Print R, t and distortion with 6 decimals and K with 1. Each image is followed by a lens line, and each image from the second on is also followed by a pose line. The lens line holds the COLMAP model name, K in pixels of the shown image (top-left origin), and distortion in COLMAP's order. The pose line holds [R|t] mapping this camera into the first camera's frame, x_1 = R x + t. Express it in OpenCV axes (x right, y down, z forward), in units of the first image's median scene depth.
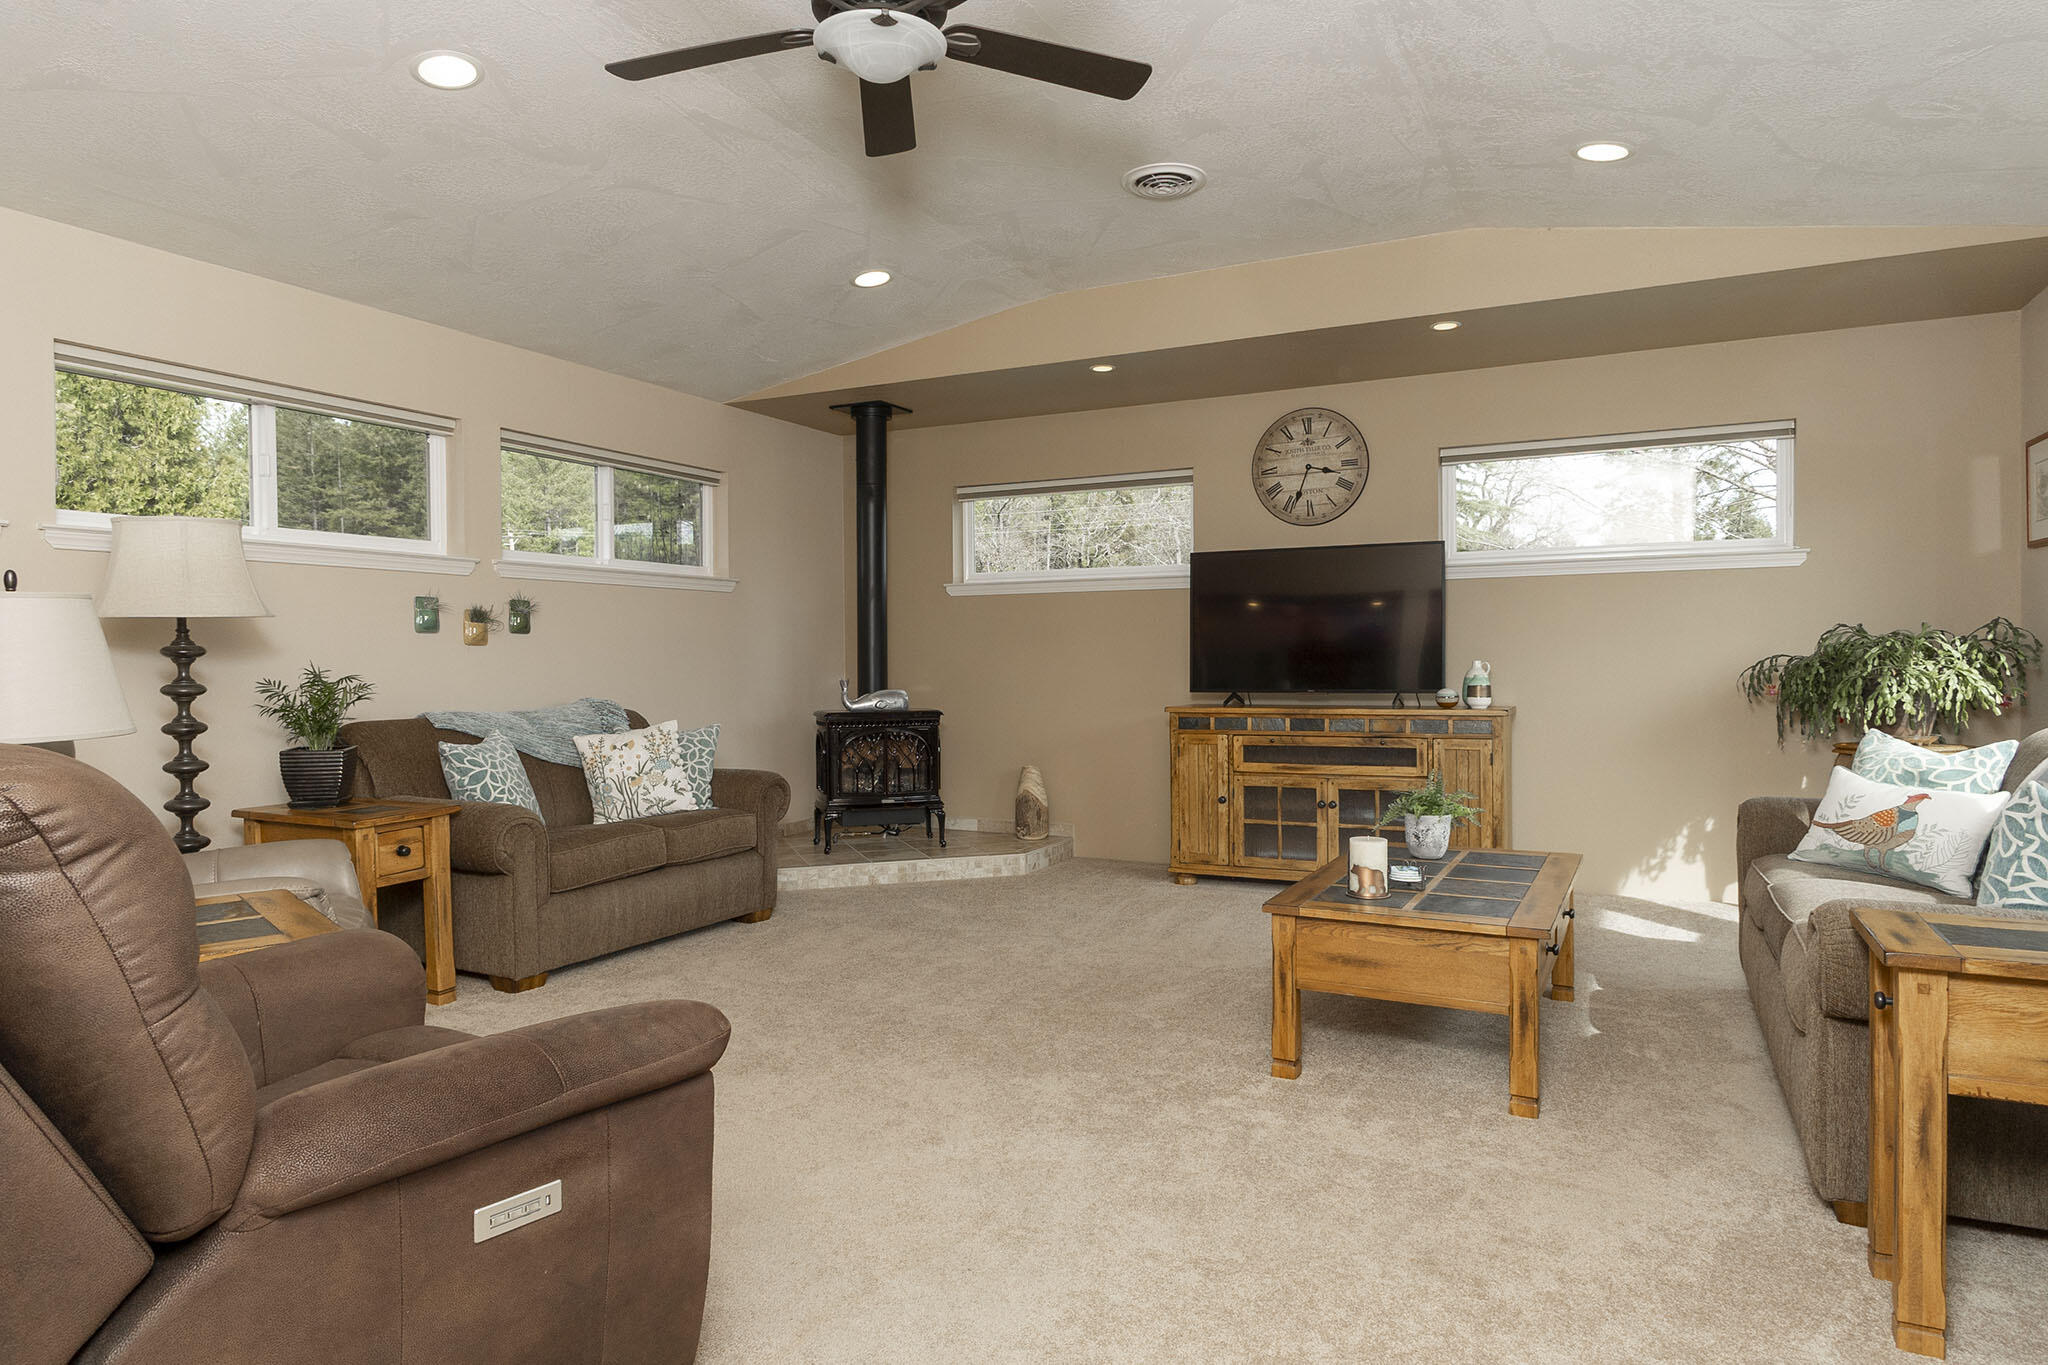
lens RADIAL K [[1250.3, 0, 1032.1], [0, 1250.3, 681.4], [0, 0, 1]] dist [0.007191, -0.005938]
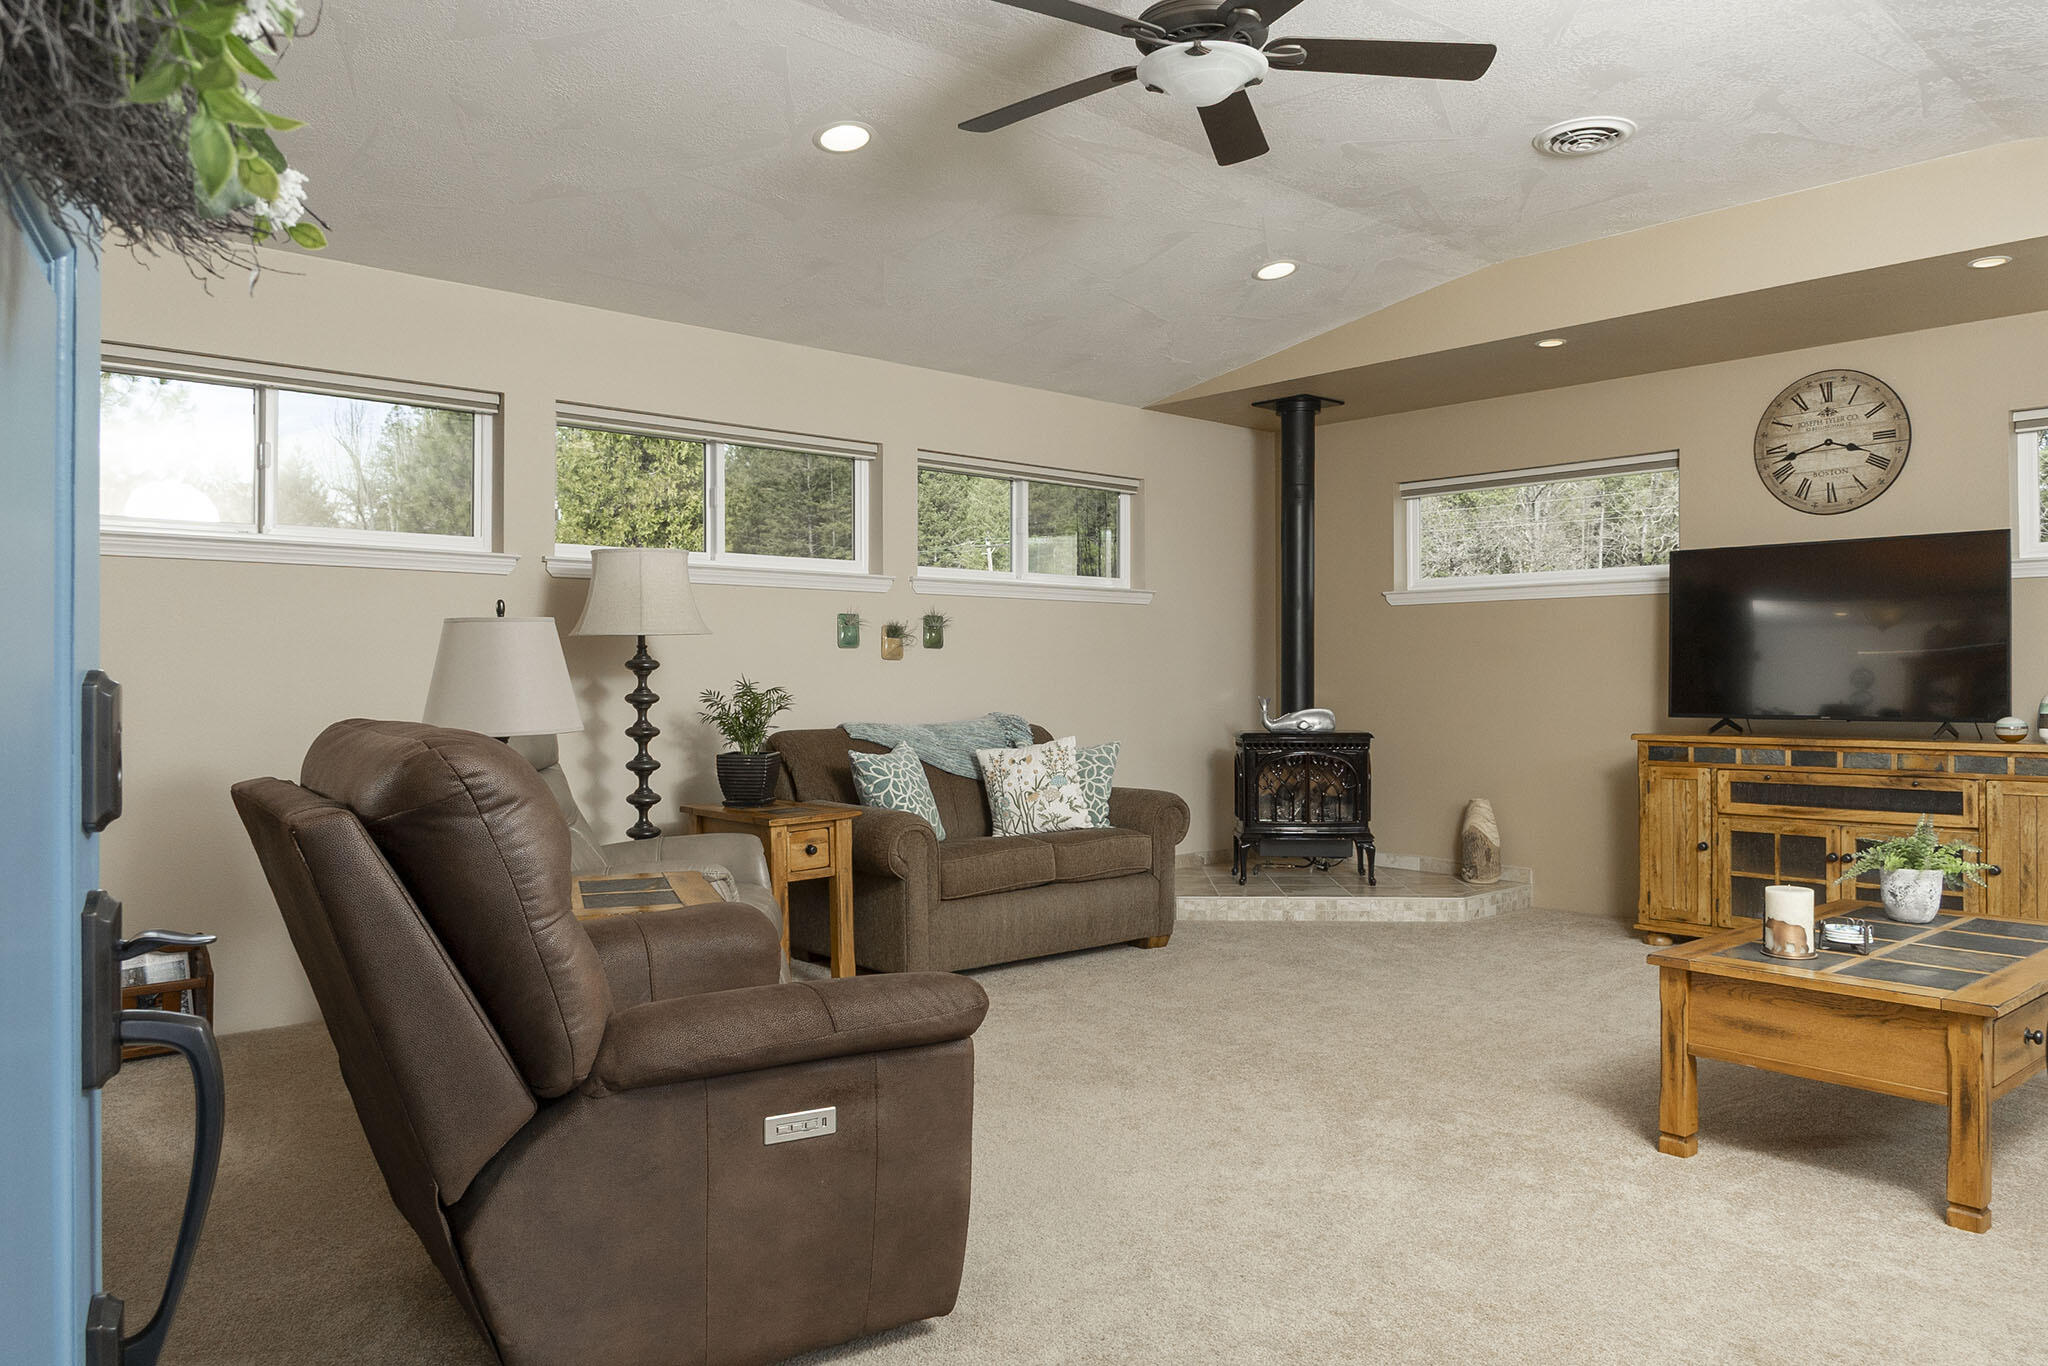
lens RADIAL K [[1426.3, 0, 1011.4], [0, 1426.3, 679.7], [0, 0, 1]] dist [-0.003141, -0.016412]
pose [[0.929661, 0.007121, -0.368347, 0.092145], [-0.012725, 0.999837, -0.012788, 0.001908], [0.368196, 0.016576, 0.929600, -0.069523]]
